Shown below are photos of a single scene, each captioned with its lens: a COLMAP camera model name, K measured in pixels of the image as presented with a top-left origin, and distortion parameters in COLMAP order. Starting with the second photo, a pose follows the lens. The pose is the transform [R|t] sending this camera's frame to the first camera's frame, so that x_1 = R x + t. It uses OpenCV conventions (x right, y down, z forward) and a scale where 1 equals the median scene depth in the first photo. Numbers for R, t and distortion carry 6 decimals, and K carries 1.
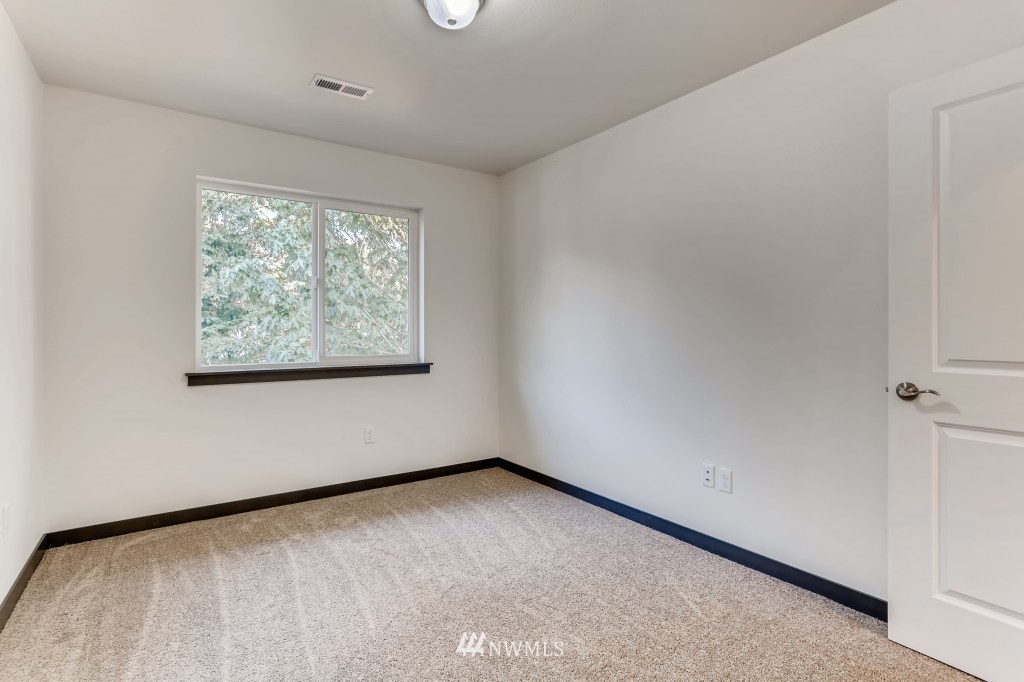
lens RADIAL K [[497.1, 0, 515.6], [0, 497.1, 333.6], [0, 0, 1]] dist [-0.025978, 0.013388]
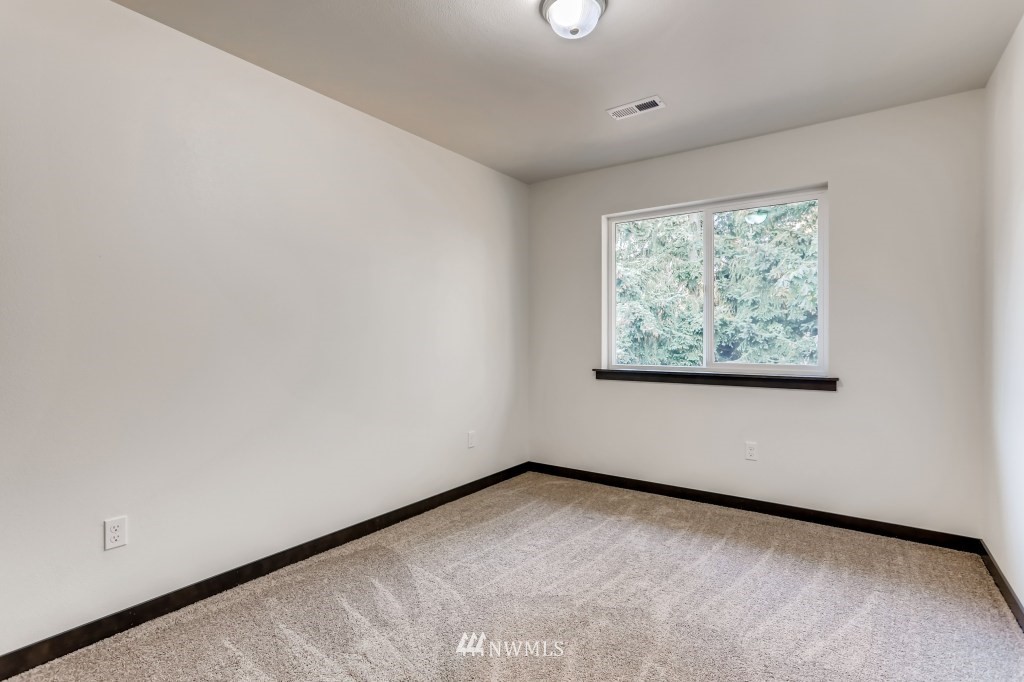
lens RADIAL K [[497.1, 0, 516.9], [0, 497.1, 344.6], [0, 0, 1]] dist [-0.025978, 0.013388]
pose [[0.343108, 0.013529, -0.939199, 0.493676], [-0.007831, 0.999903, 0.011543, 0.001874], [0.939263, 0.003394, 0.343180, 0.344006]]
